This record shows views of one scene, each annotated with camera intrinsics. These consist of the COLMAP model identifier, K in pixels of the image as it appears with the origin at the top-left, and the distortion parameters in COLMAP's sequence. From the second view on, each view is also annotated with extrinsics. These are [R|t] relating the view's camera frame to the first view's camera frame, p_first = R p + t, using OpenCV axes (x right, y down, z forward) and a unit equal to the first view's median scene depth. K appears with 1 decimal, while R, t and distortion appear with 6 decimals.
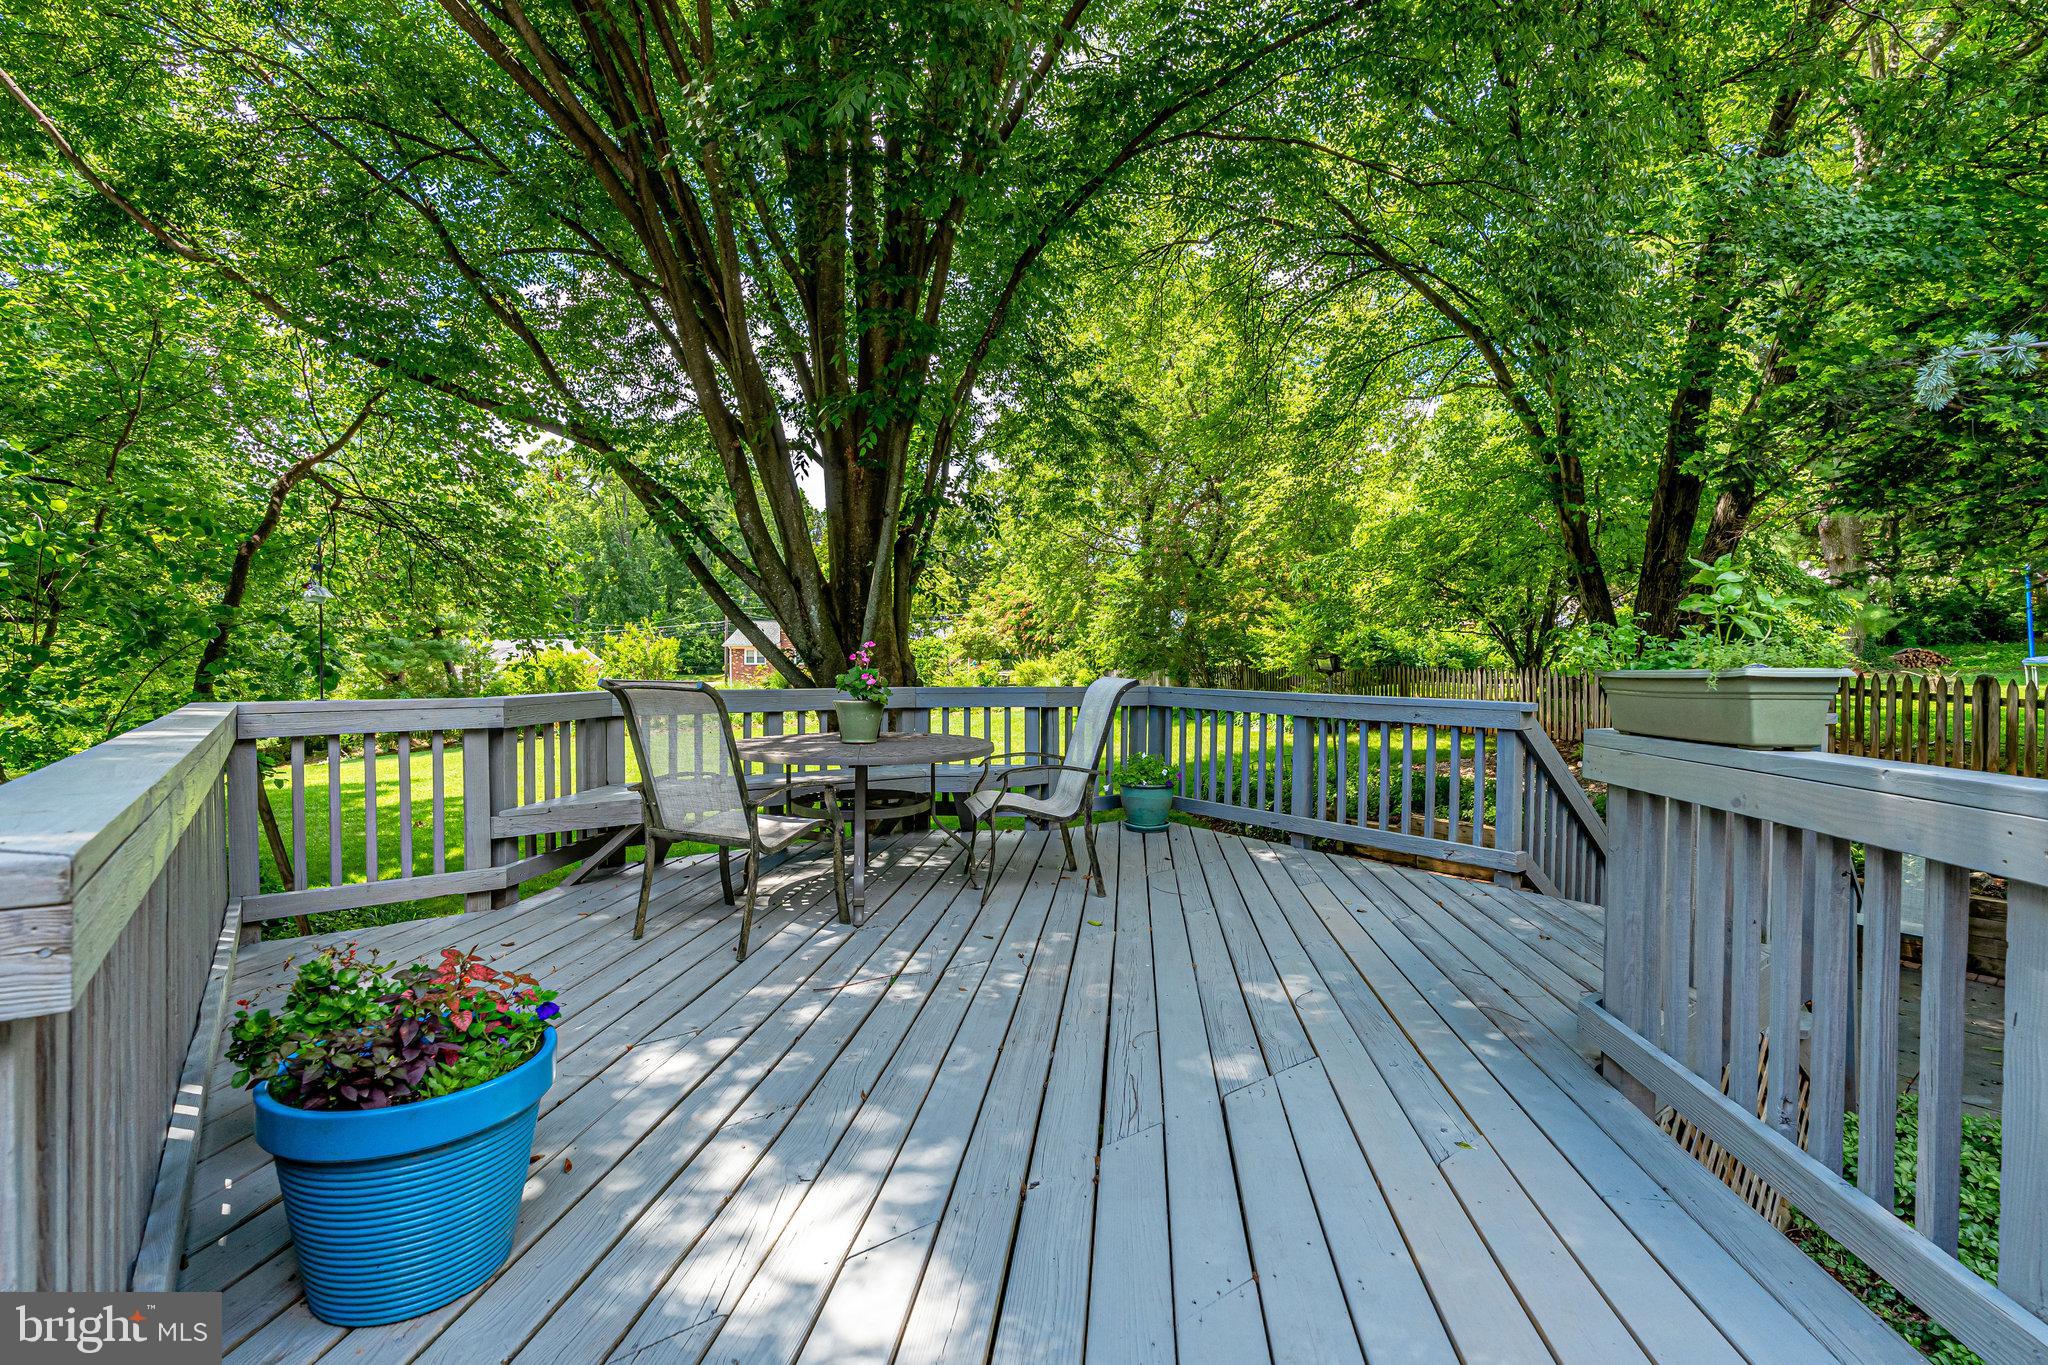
lens RADIAL K [[933.1, 0, 1021.7], [0, 933.1, 663.0], [0, 0, 1]] dist [-0.009324, 0.000506]
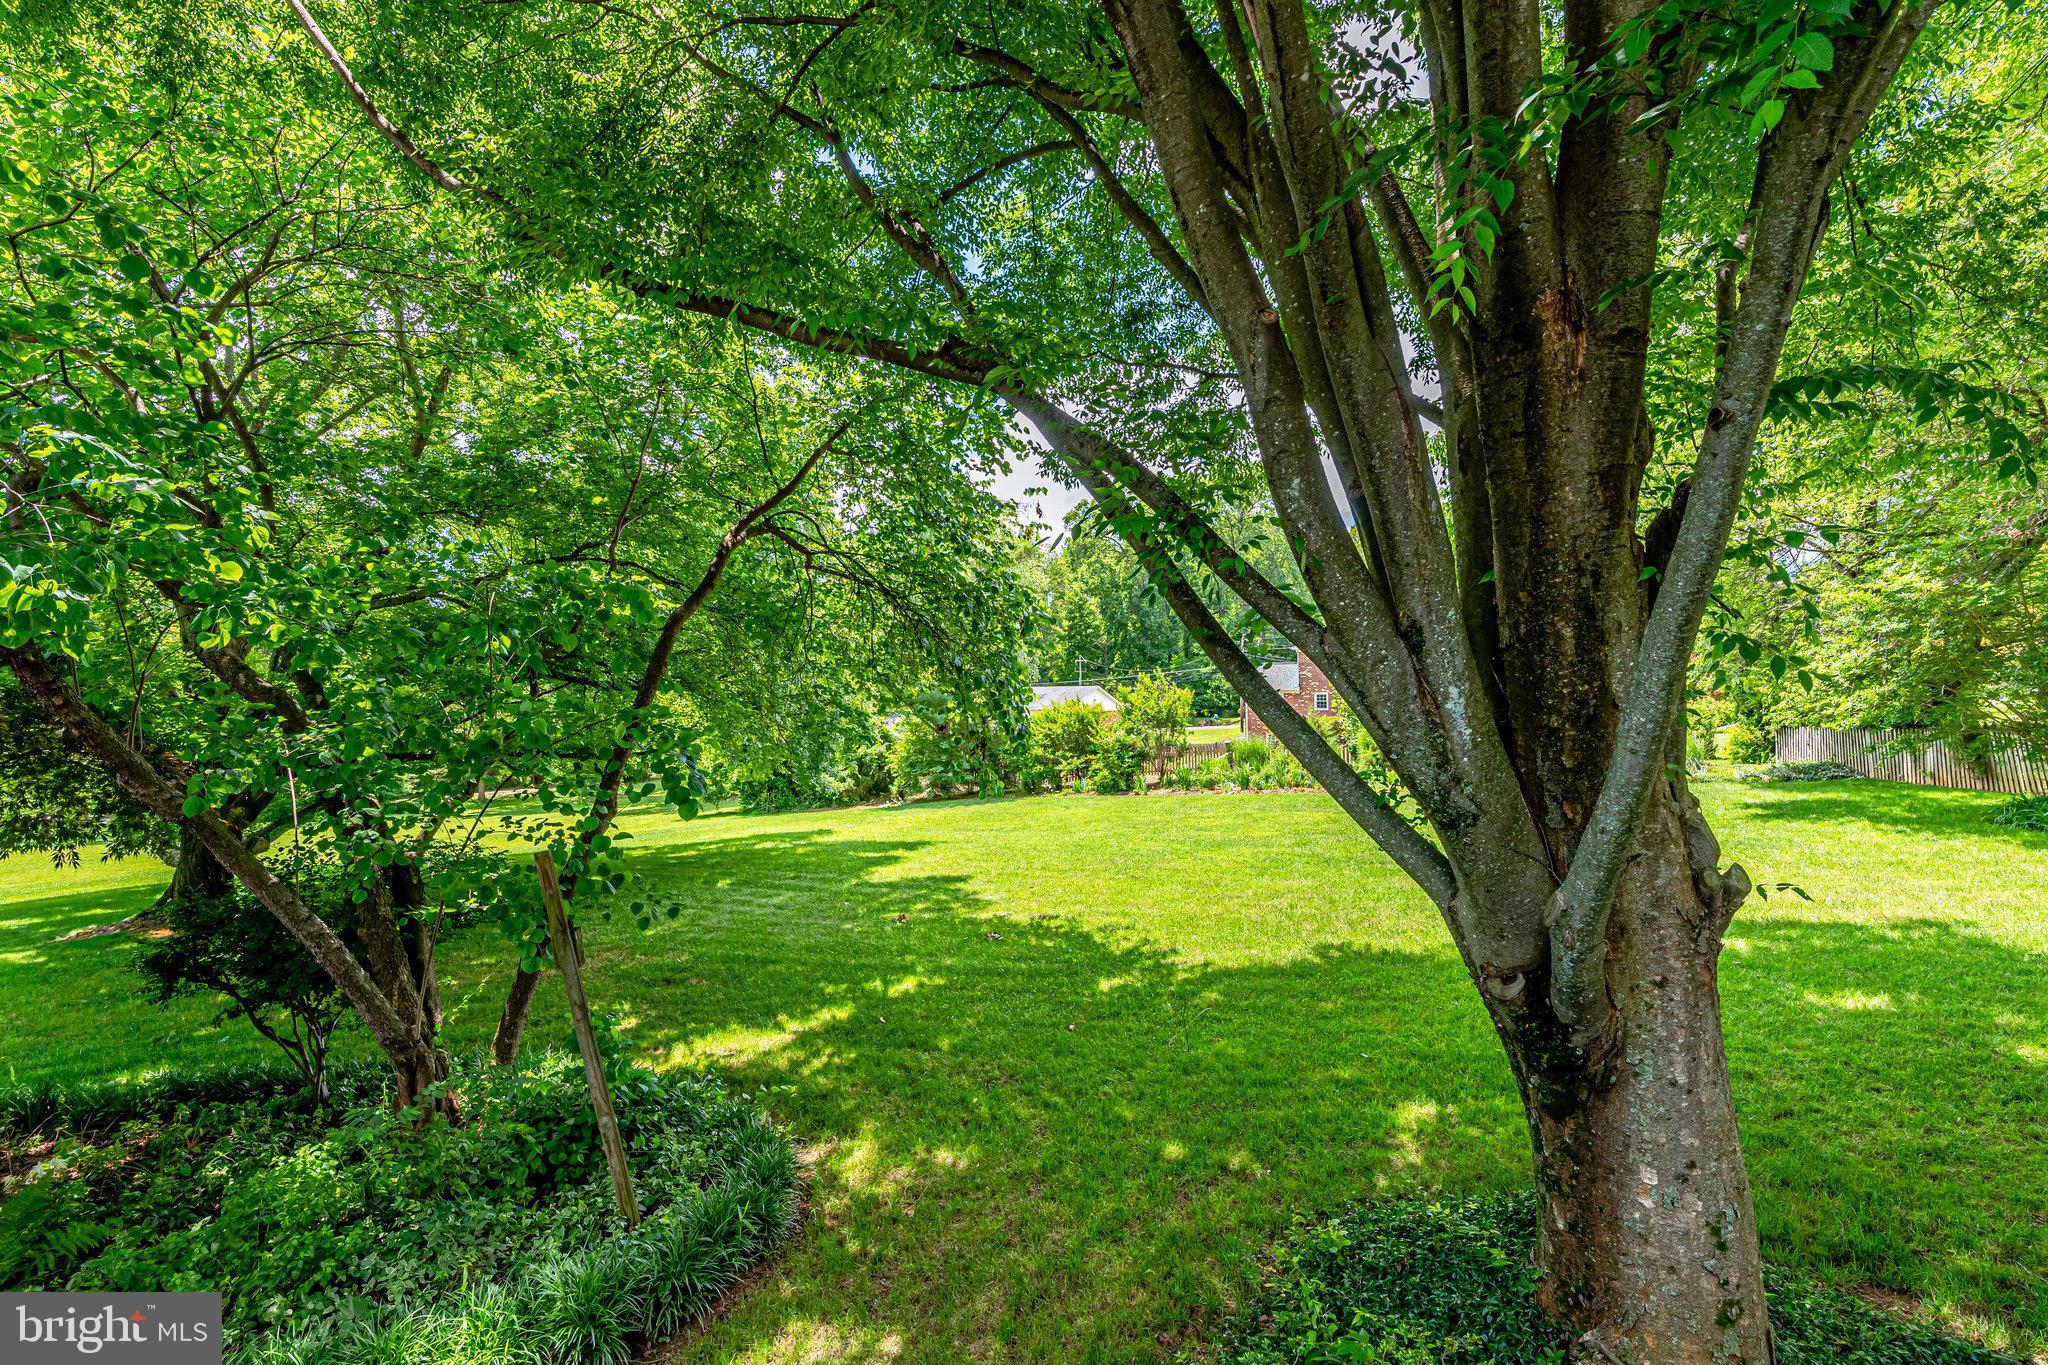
lens RADIAL K [[933.9, 0, 1024.4], [0, 933.9, 674.7], [0, 0, 1]] dist [-0.004740, 0.000669]
pose [[0.859945, -0.019163, -0.510027, -0.090109], [0.004190, 0.999526, -0.030491, -0.028399], [0.510370, 0.024084, 0.859618, 0.278936]]
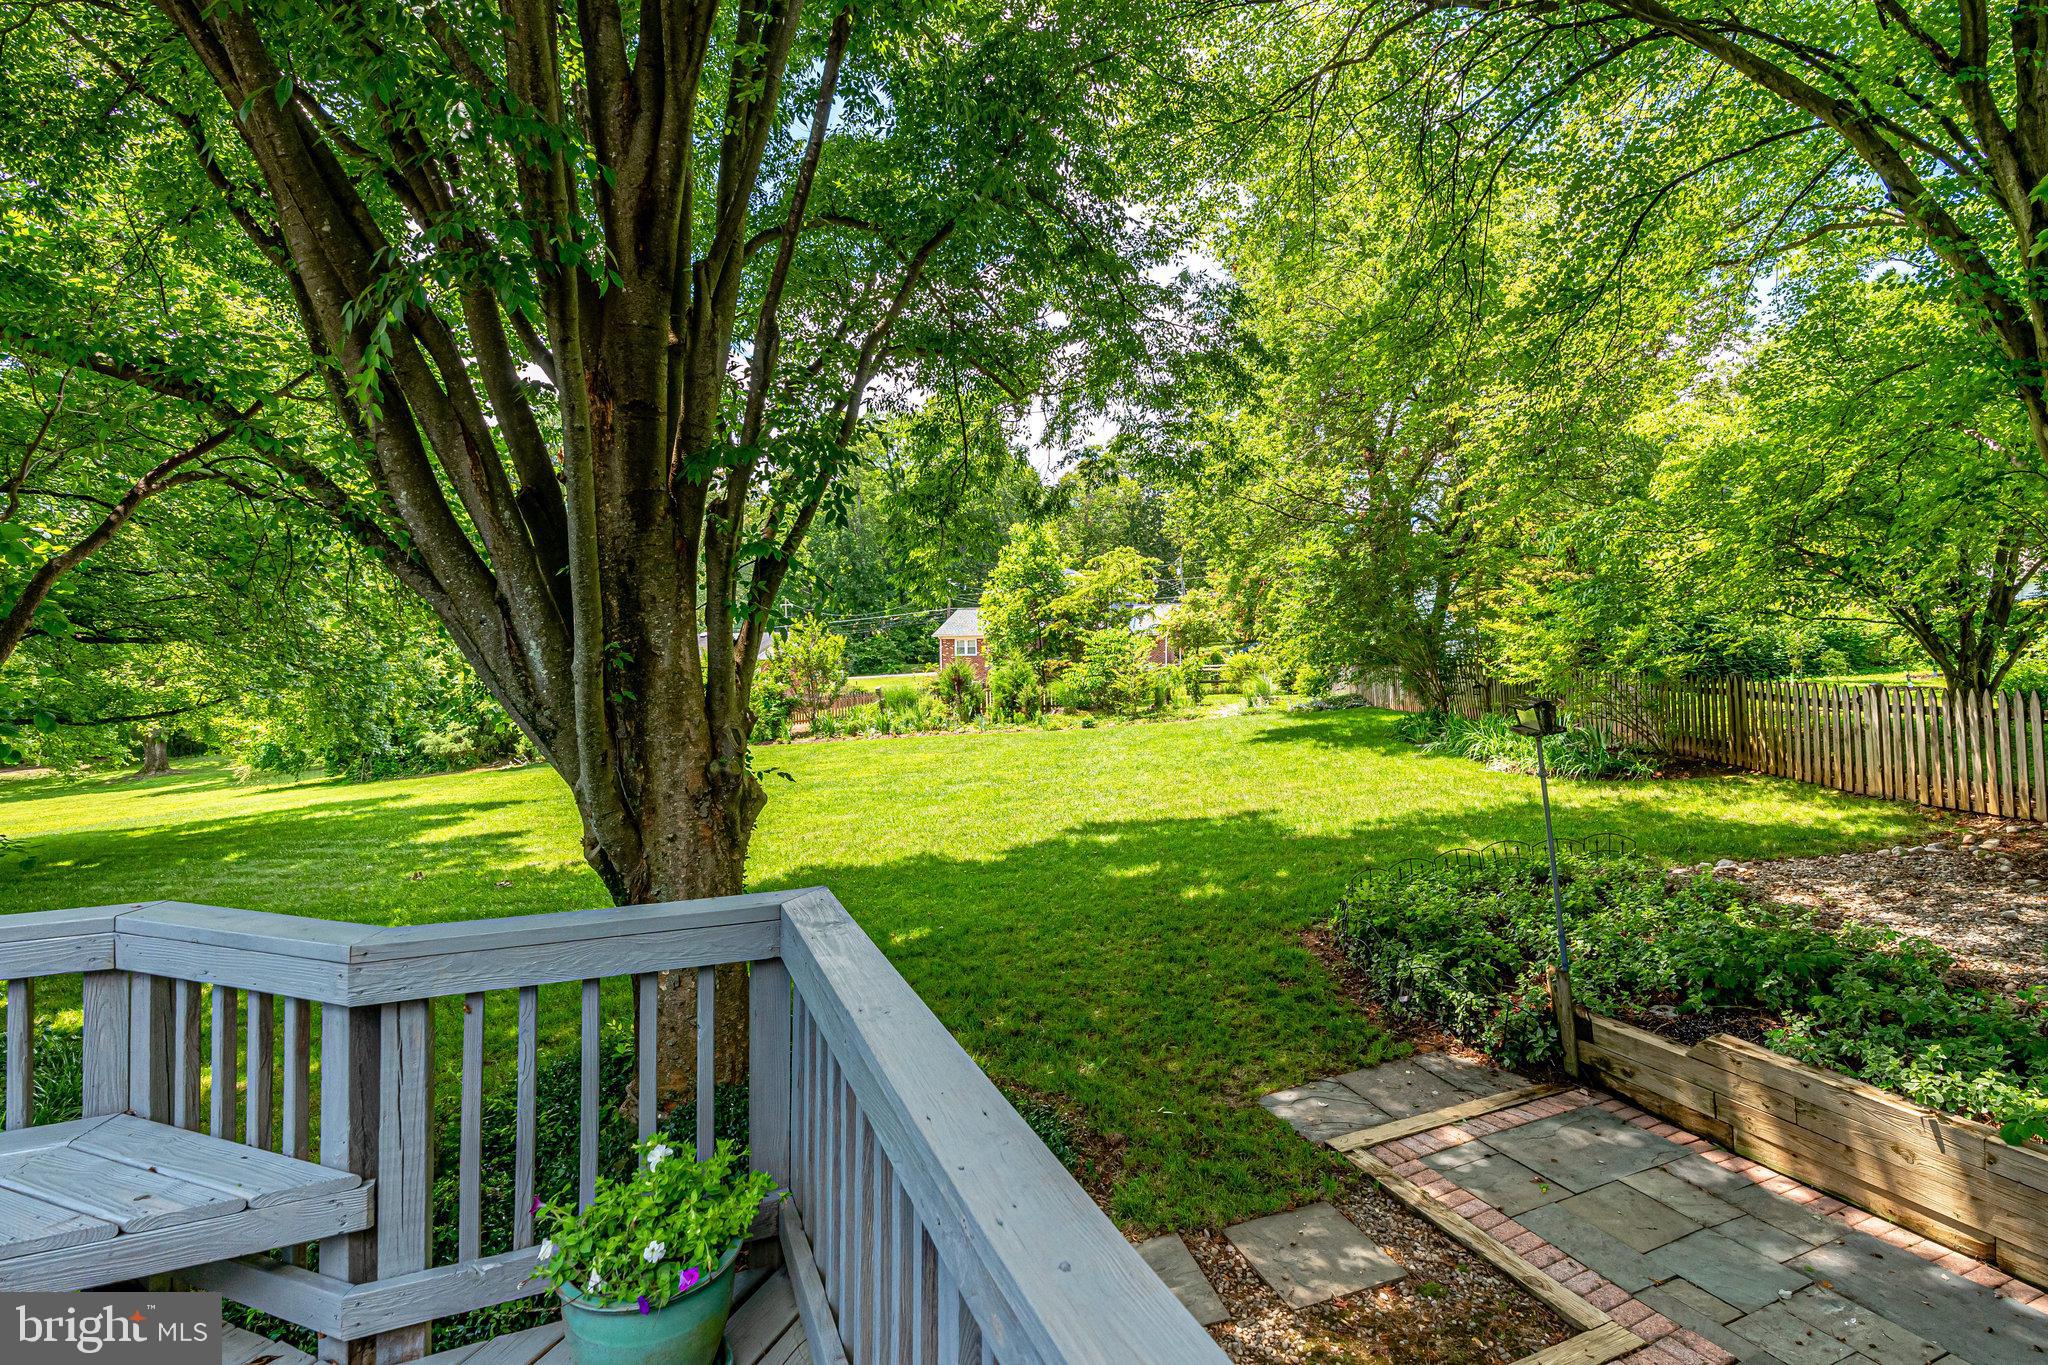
lens RADIAL K [[987.6, 0, 1033.0], [0, 987.6, 614.5], [0, 0, 1]] dist [0.000249, 0.000158]
pose [[0.968610, -0.022211, -0.247593, 0.122655], [0.014532, 0.999356, -0.032801, -0.027320], [0.248162, 0.028173, 0.968309, 0.241435]]
